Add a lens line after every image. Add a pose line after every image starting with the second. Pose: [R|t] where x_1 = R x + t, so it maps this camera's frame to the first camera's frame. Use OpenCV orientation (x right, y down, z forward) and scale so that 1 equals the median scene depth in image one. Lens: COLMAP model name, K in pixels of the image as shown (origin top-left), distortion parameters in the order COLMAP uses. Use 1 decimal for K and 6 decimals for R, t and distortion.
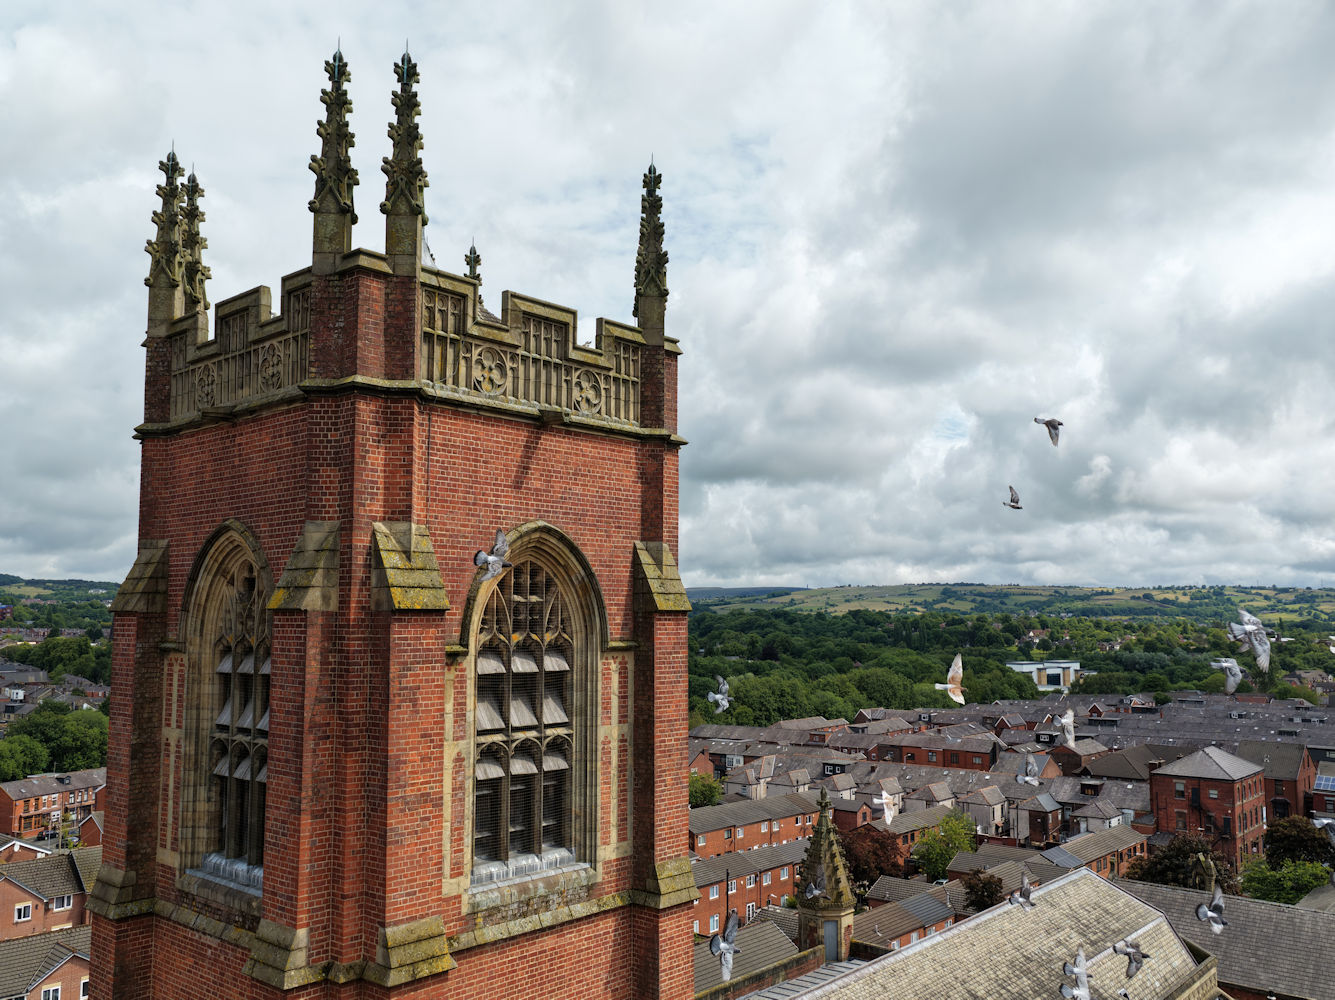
lens RADIAL K [[1093.8, 0, 672.6], [0, 1093.8, 501.5], [0, 0, 1]] dist [-0.008312, 0.024882]
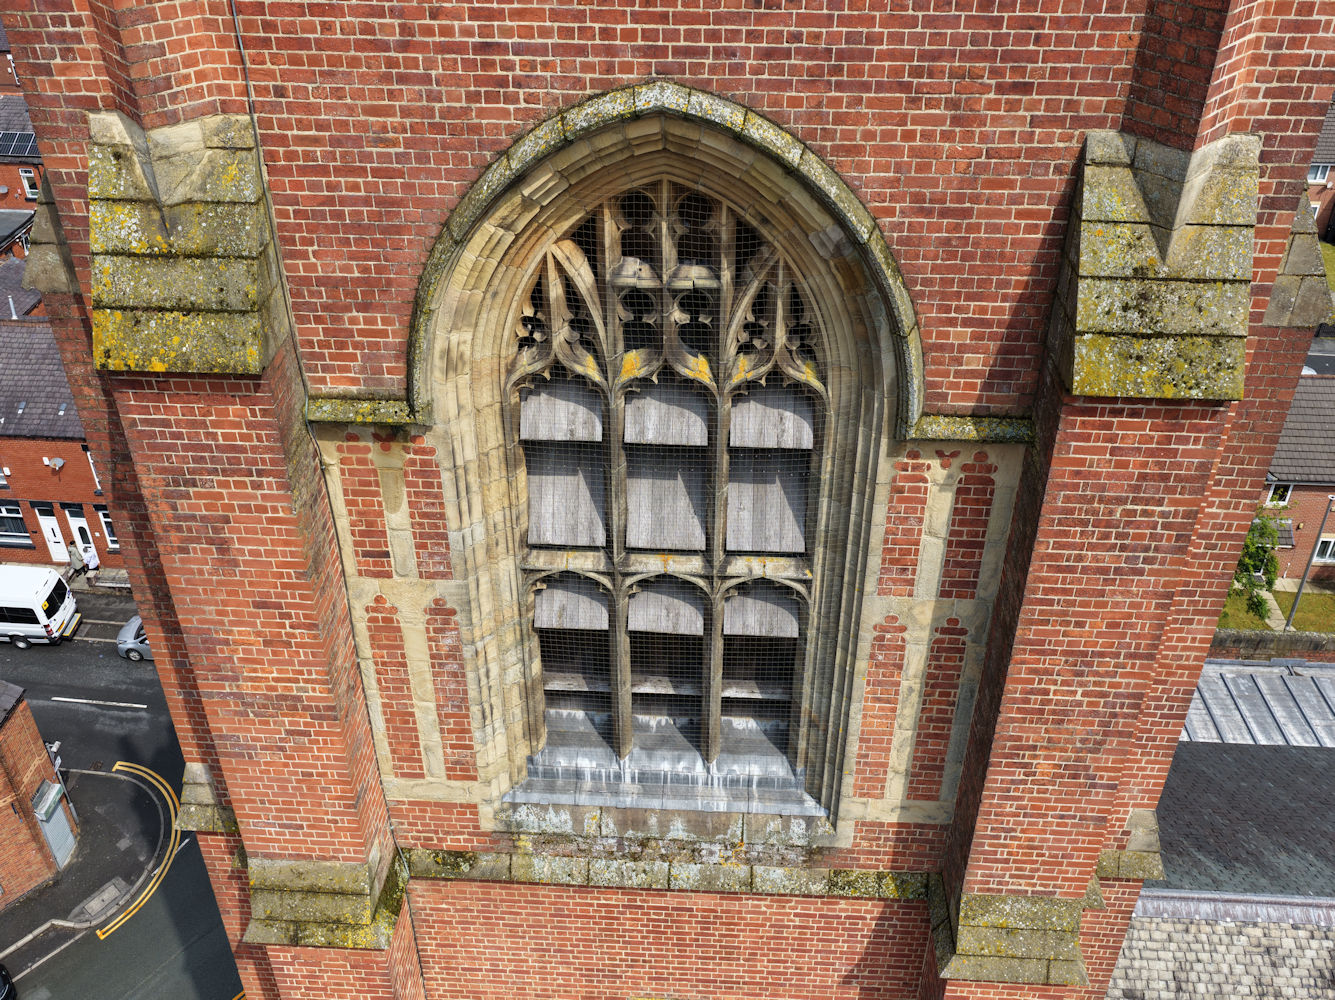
lens RADIAL K [[1188.9, 0, 658.5], [0, 1188.9, 374.8], [0, 0, 1]] dist [0.002781, 0.009842]
pose [[0.634638, 0.401263, -0.660472, 0.139486], [0.085438, 0.812968, 0.576006, -0.112845], [0.768073, -0.421984, 0.481657, 0.810937]]
